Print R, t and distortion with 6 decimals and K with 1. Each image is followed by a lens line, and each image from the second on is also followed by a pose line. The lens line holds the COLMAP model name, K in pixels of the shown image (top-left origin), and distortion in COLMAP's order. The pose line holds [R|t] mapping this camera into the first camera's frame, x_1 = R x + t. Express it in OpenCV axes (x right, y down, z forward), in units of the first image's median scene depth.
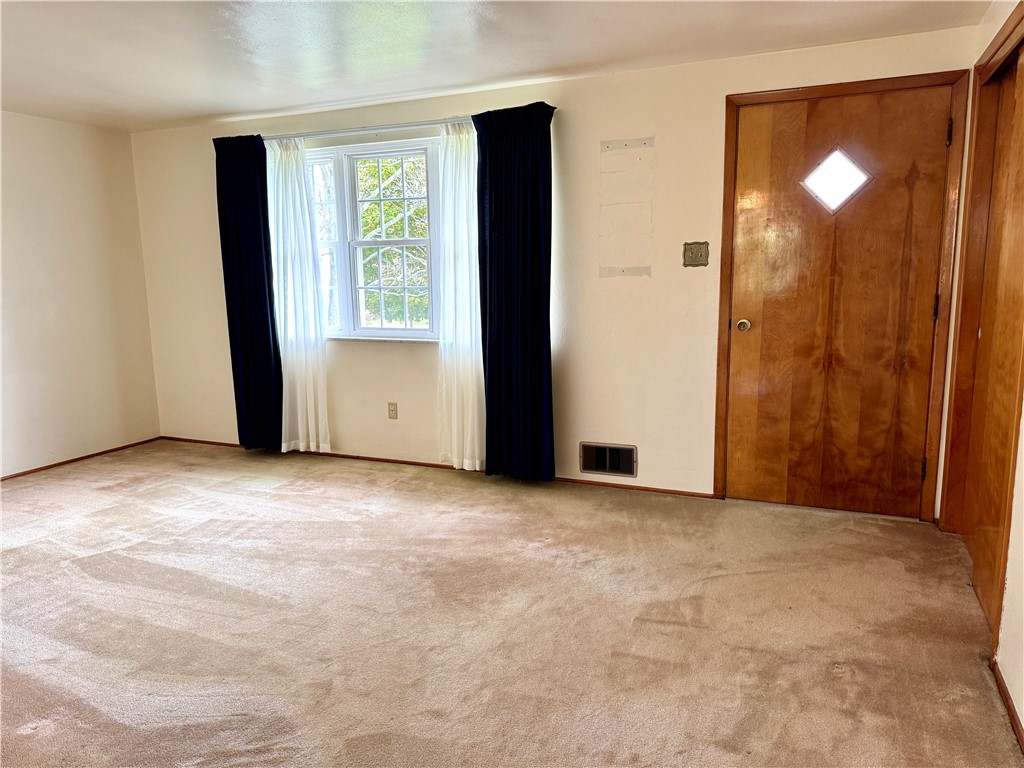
lens RADIAL K [[717.5, 0, 510.7], [0, 717.5, 380.4], [0, 0, 1]] dist [0.054529, -0.054805]
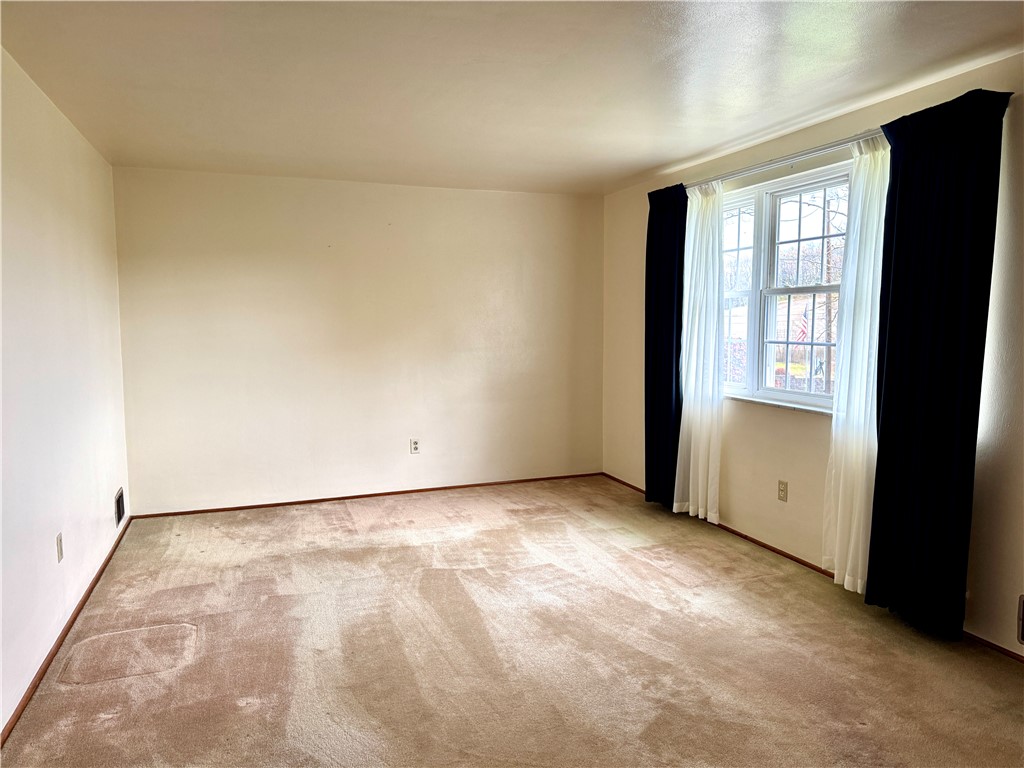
lens RADIAL K [[717.5, 0, 508.1], [0, 717.5, 377.7], [0, 0, 1]] dist [0.054529, -0.054805]
pose [[0.694399, 0.076004, -0.715565, 0.223233], [-0.116967, 0.993103, -0.008024, -0.047980], [0.710020, 0.089269, 0.698500, 0.196019]]
